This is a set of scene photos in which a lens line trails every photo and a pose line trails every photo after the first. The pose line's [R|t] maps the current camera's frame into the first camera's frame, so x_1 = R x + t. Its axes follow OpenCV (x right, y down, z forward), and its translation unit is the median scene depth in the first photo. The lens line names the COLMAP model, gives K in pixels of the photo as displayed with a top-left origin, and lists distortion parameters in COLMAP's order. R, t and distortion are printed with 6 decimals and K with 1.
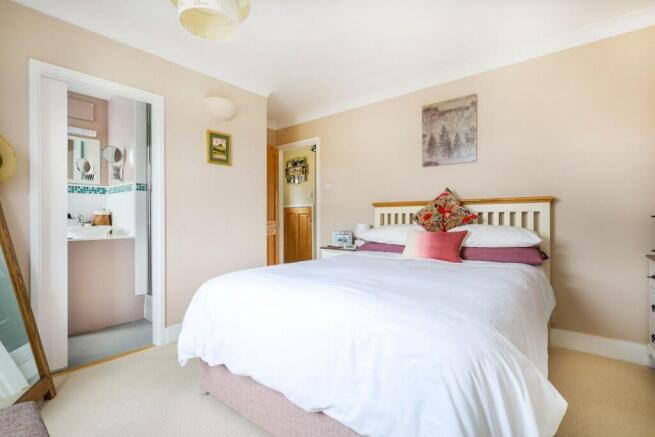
lens RADIAL K [[309.7, 0, 329.1], [0, 309.7, 220.1], [0, 0, 1]] dist [-0.001158, 0.000022]
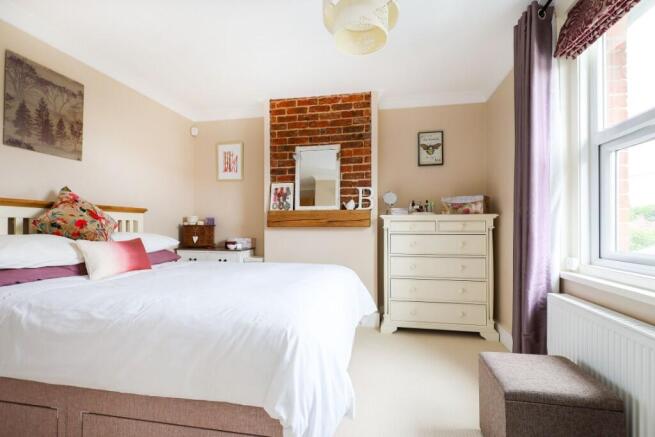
lens RADIAL K [[309.7, 0, 327.8], [0, 309.7, 221.3], [0, 0, 1]] dist [-0.001158, 0.000022]
pose [[-0.492700, 0.008593, 0.870157, -0.582050], [-0.001014, 0.999945, -0.010448, -0.009138], [-0.870199, -0.006030, -0.492664, 0.756228]]
